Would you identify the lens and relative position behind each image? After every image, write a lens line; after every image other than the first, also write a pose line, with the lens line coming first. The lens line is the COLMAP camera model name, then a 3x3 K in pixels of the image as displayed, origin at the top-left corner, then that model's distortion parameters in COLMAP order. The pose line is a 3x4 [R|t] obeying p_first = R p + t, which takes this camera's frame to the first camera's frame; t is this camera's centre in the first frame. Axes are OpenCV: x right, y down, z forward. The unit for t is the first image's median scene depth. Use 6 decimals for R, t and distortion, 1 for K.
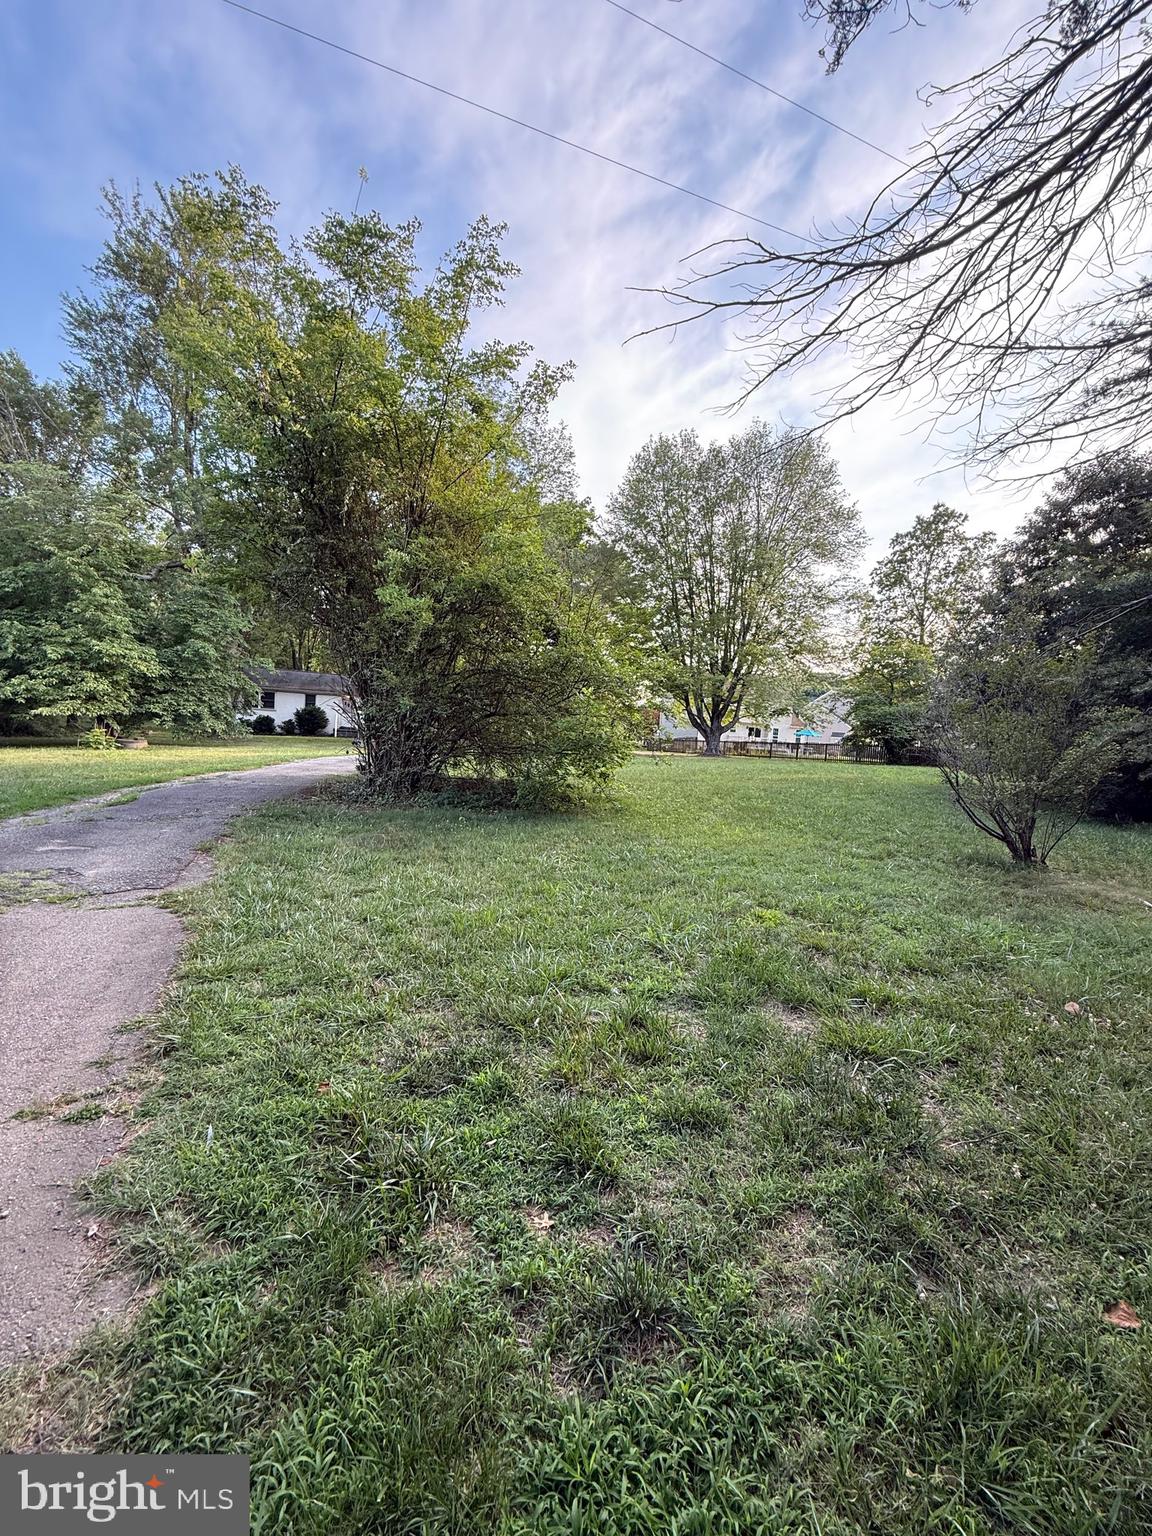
lens RADIAL K [[614.3, 0, 576.2], [0, 614.3, 766.3], [0, 0, 1]] dist [-0.000011, -0.000066]
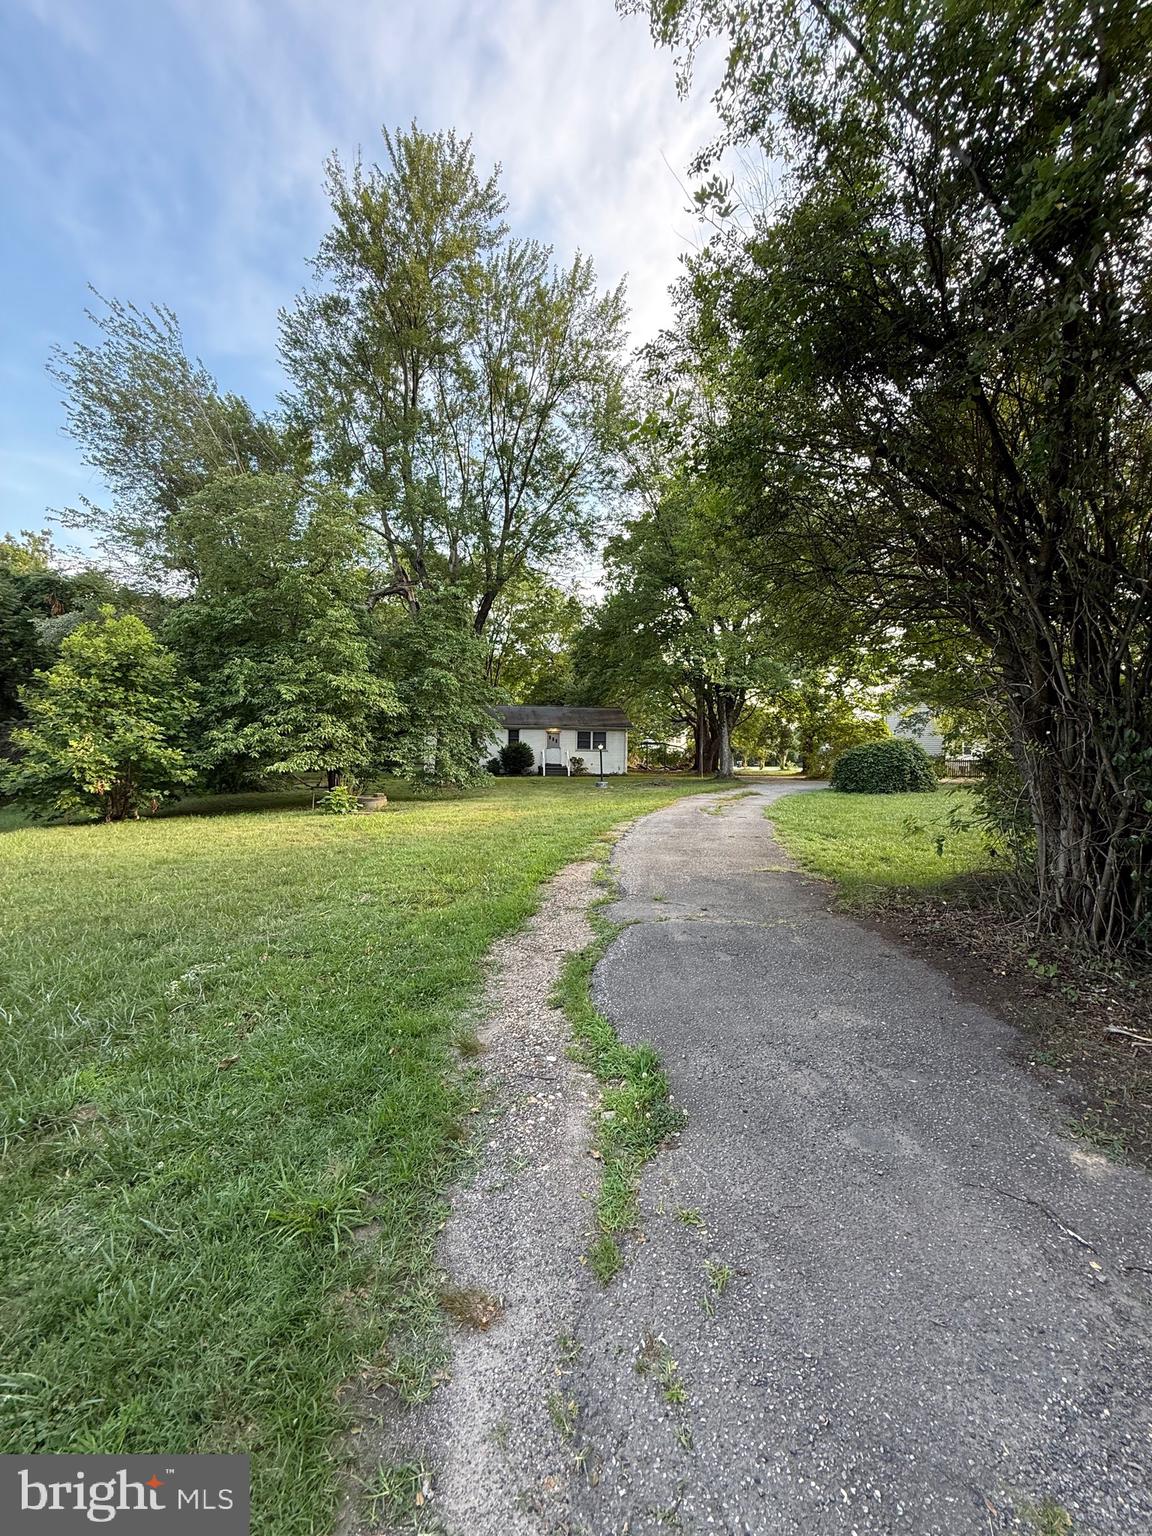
lens RADIAL K [[614.3, 0, 575.8], [0, 614.3, 766.2], [0, 0, 1]] dist [-0.000011, -0.000066]
pose [[0.974641, -0.042877, -0.219629, -0.300063], [0.033763, 0.998412, -0.045085, -0.039190], [0.221214, 0.036527, 0.974541, 0.293776]]
